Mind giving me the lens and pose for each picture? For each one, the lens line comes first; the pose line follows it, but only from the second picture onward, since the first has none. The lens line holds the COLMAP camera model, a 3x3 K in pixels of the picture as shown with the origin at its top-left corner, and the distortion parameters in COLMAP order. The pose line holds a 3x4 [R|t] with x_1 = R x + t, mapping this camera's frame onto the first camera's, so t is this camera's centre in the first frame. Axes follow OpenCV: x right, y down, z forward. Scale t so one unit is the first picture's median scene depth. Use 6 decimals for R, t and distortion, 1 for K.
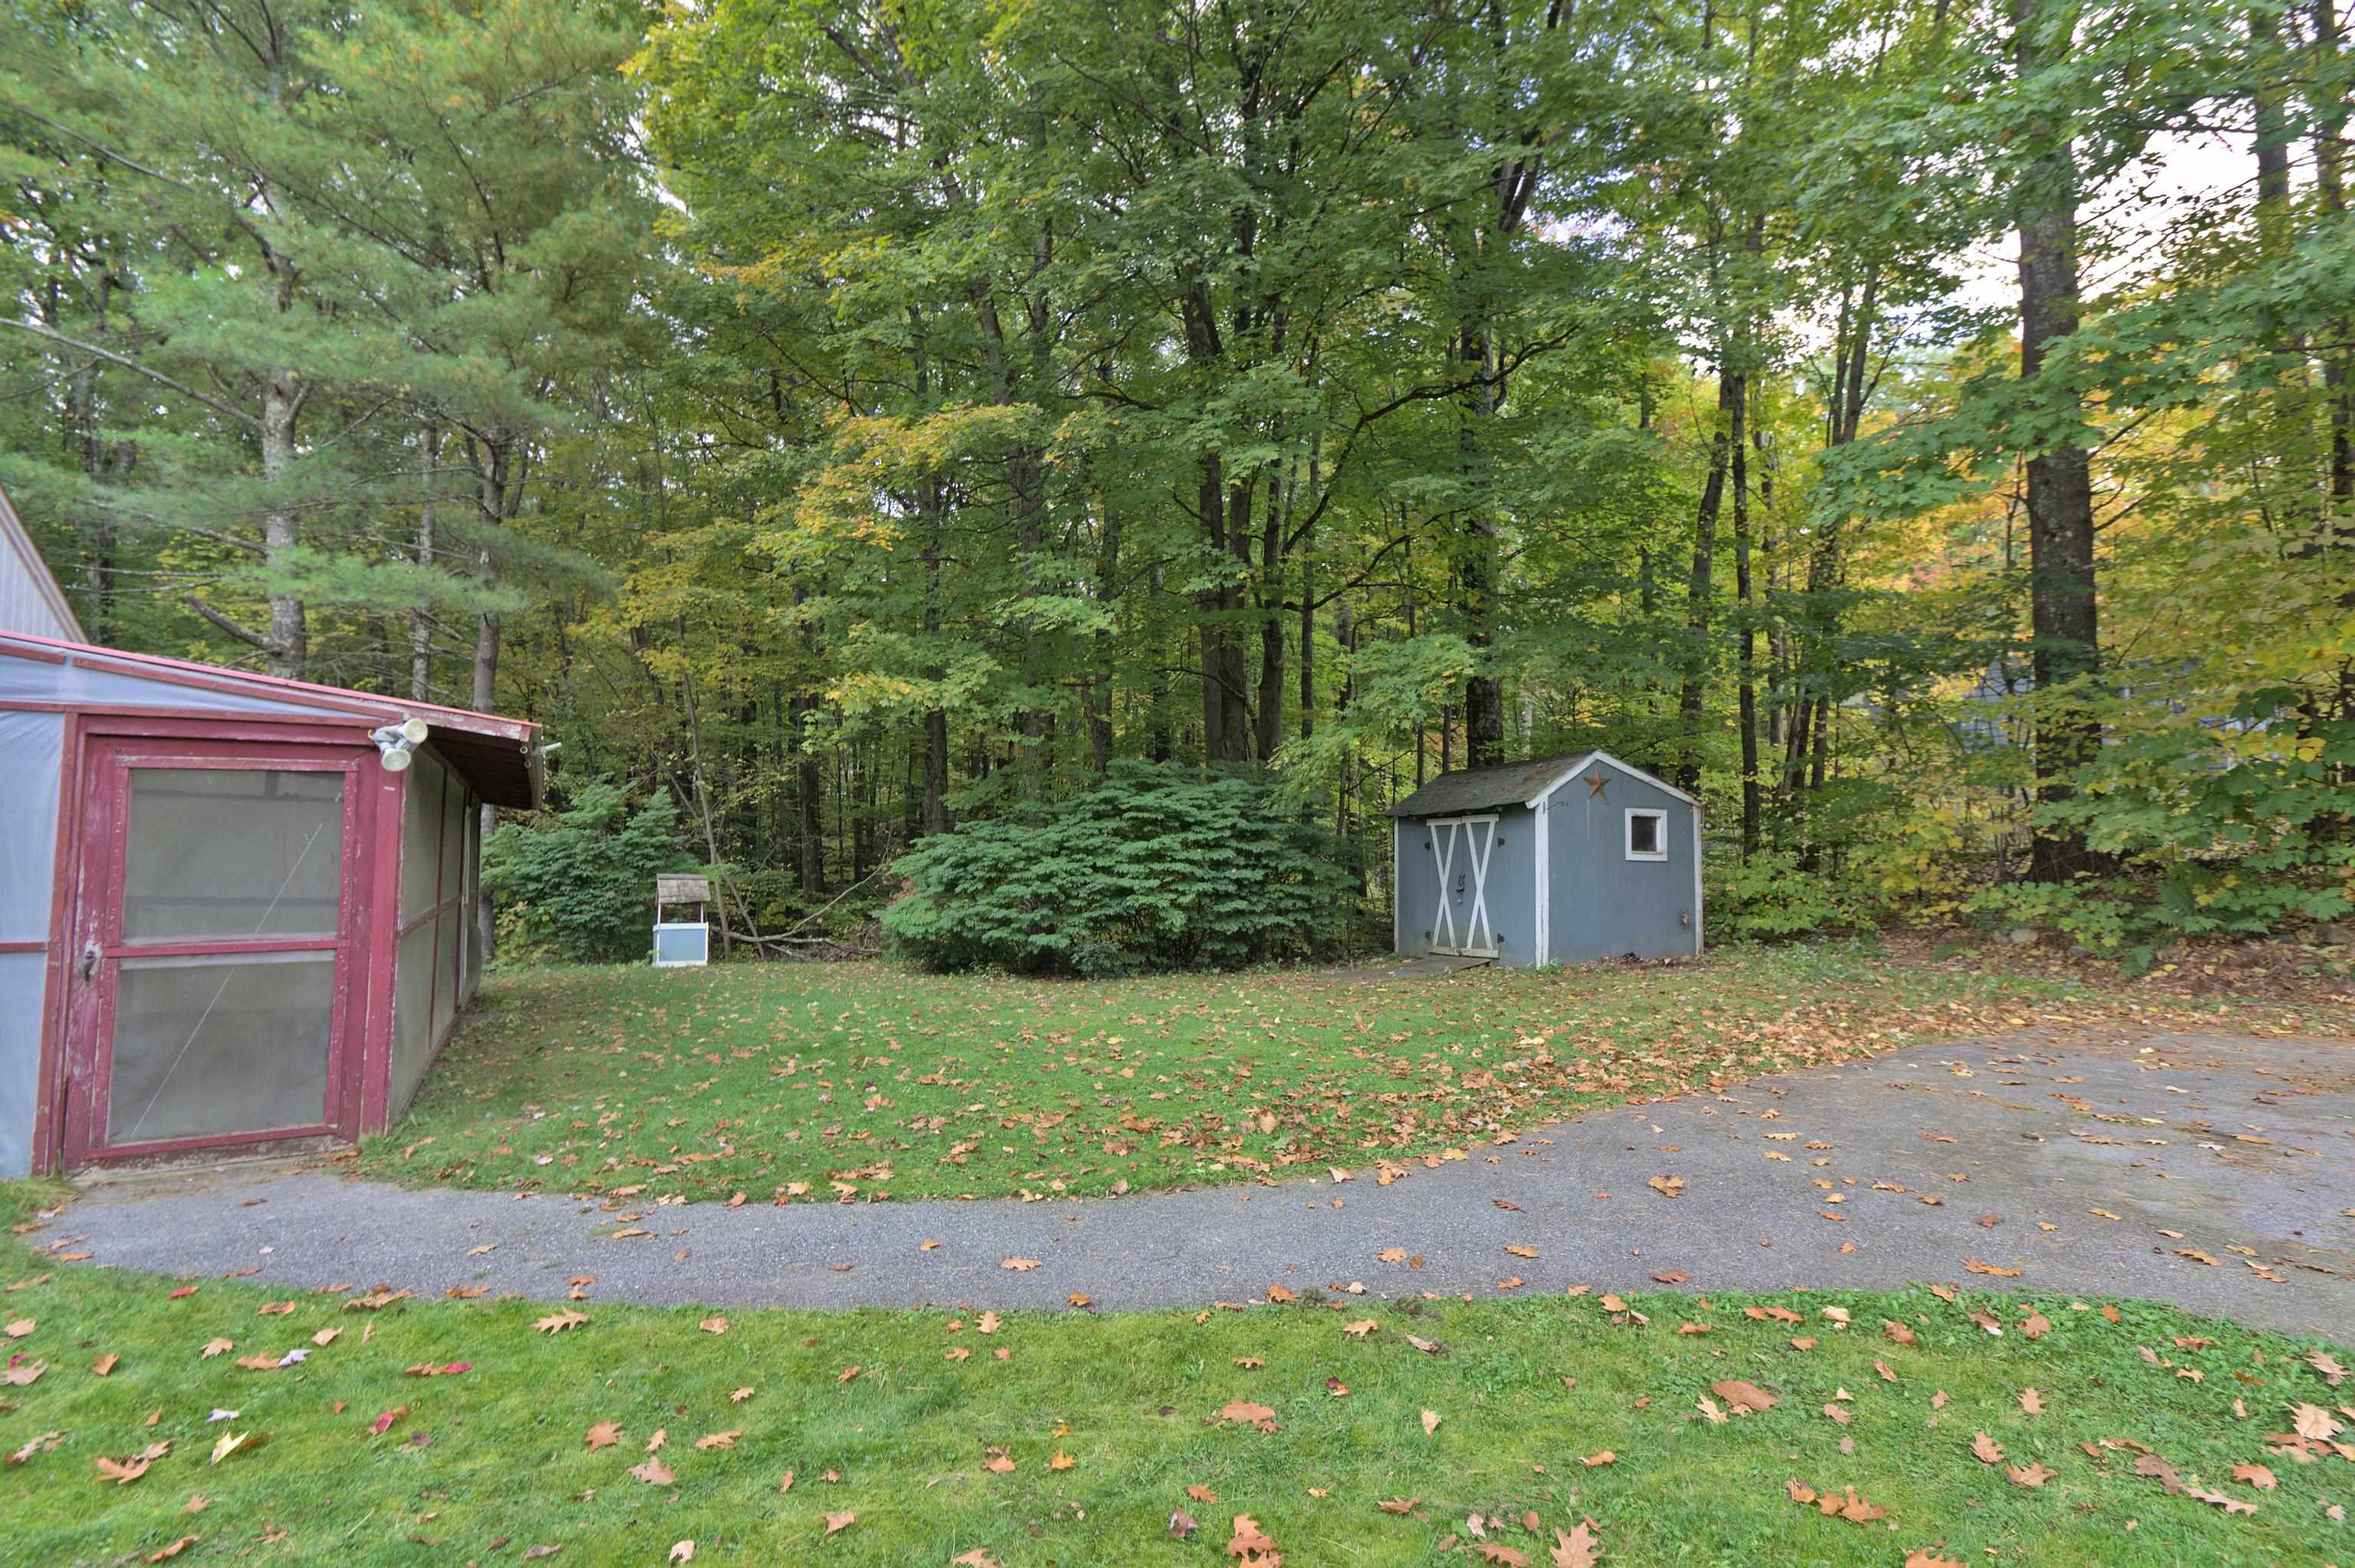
lens RADIAL K [[1079.1, 0, 1177.5], [0, 1079.1, 784.0], [0, 0, 1]] dist [0.001318, -0.015024]
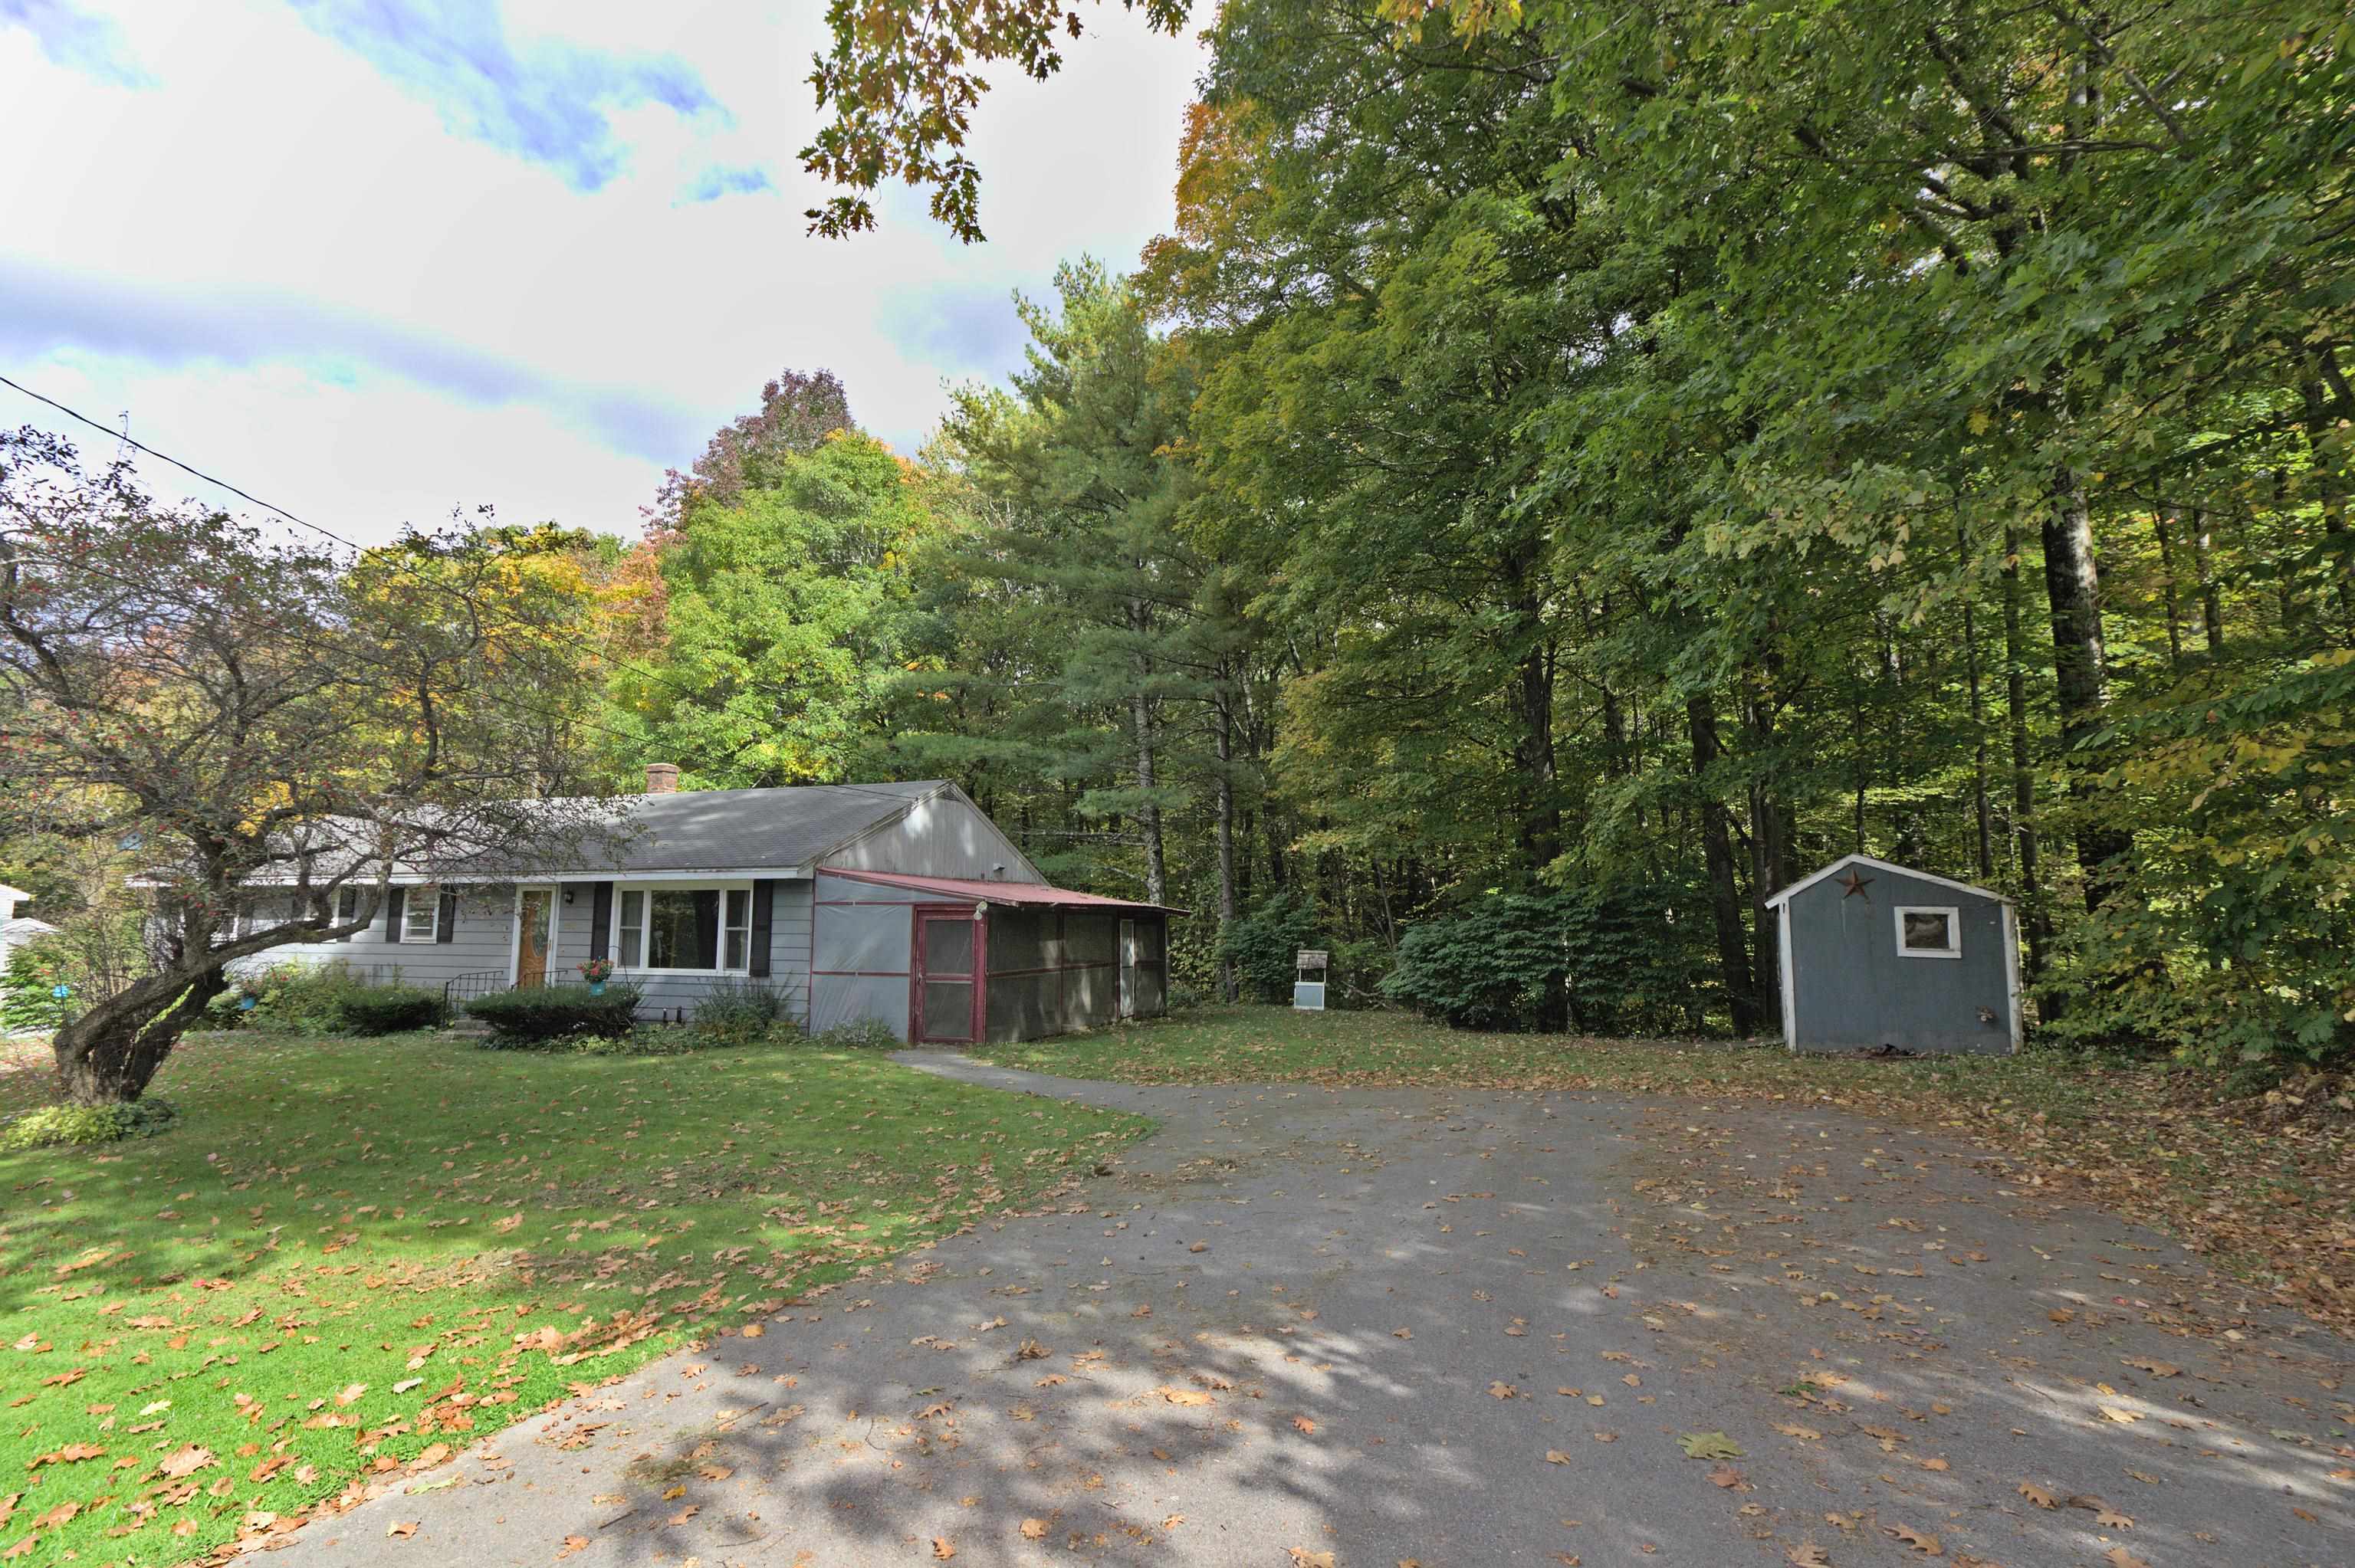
lens RADIAL K [[1079.1, 0, 1177.5], [0, 1079.1, 784.0], [0, 0, 1]] dist [0.001318, -0.015024]
pose [[0.652273, -0.092230, -0.752352, 0.752776], [0.049673, 0.995637, -0.078989, -0.048265], [0.756355, 0.014151, 0.654008, -0.217407]]
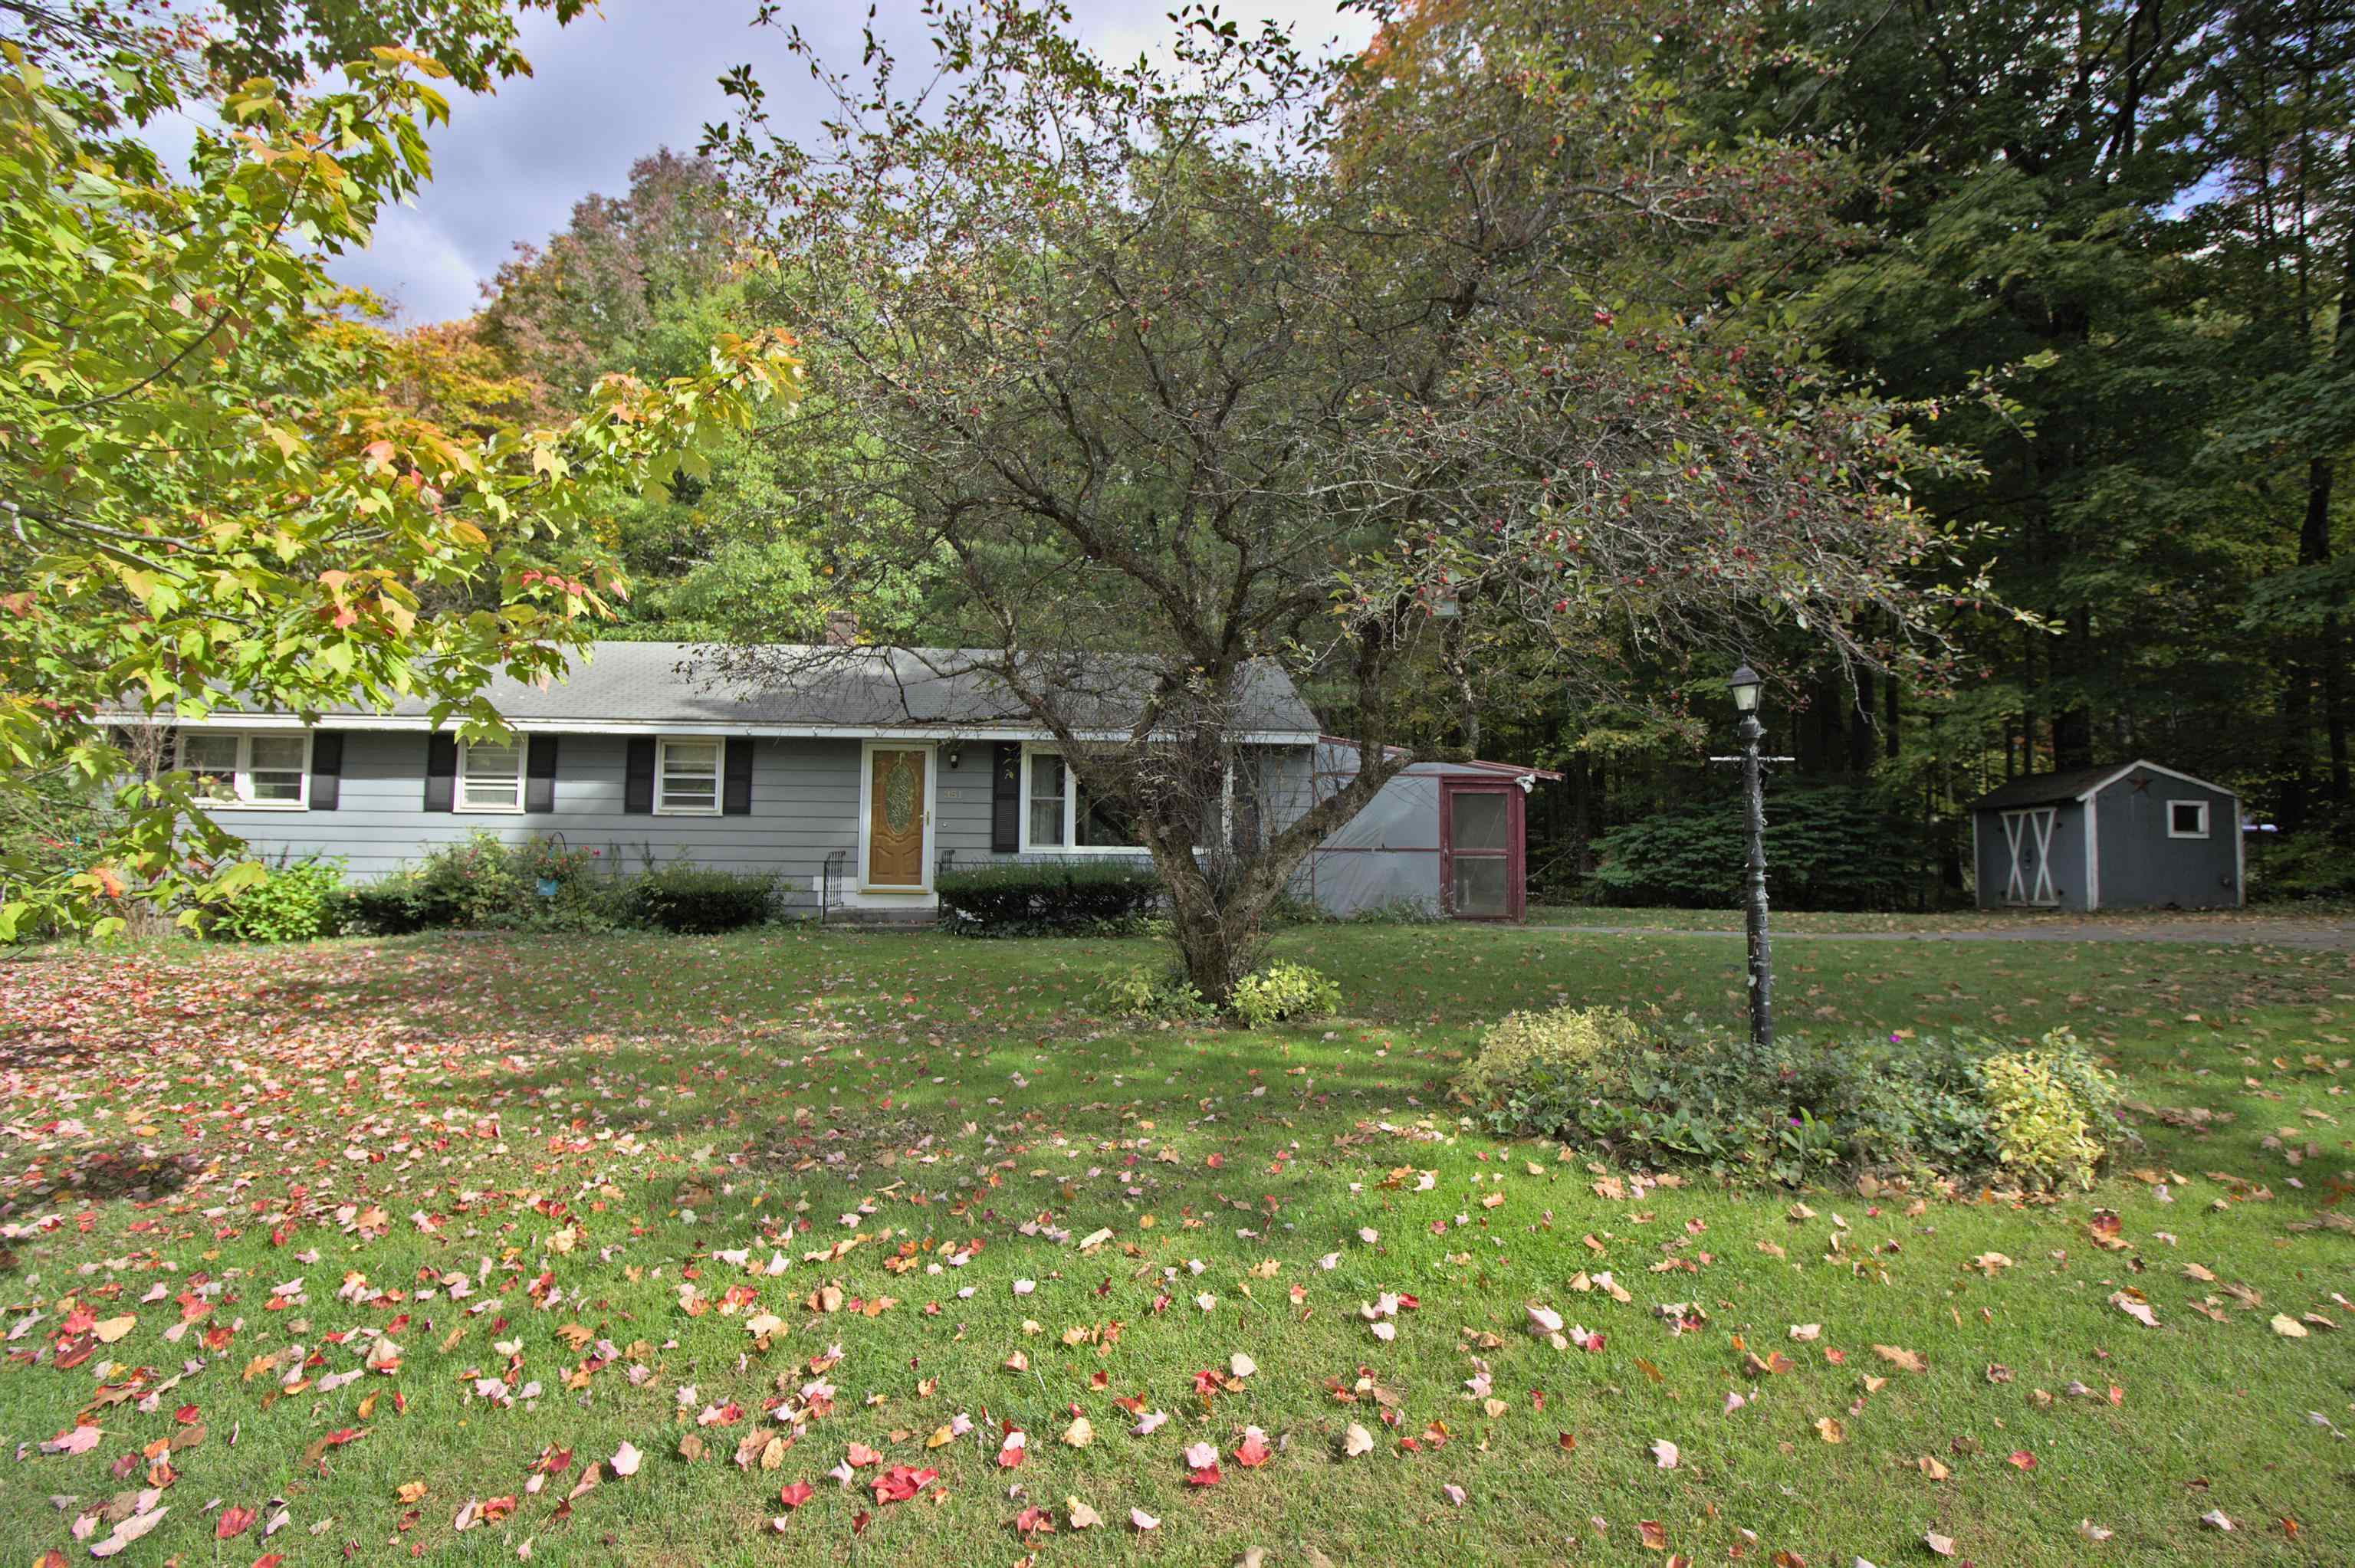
lens RADIAL K [[1079.1, 0, 1177.5], [0, 1079.1, 784.0], [0, 0, 1]] dist [0.001318, -0.015024]
pose [[0.894607, -0.023274, -0.446247, -0.109135], [0.020308, 0.999728, -0.011430, -0.008494], [0.446392, 0.001163, 0.894837, -0.790798]]
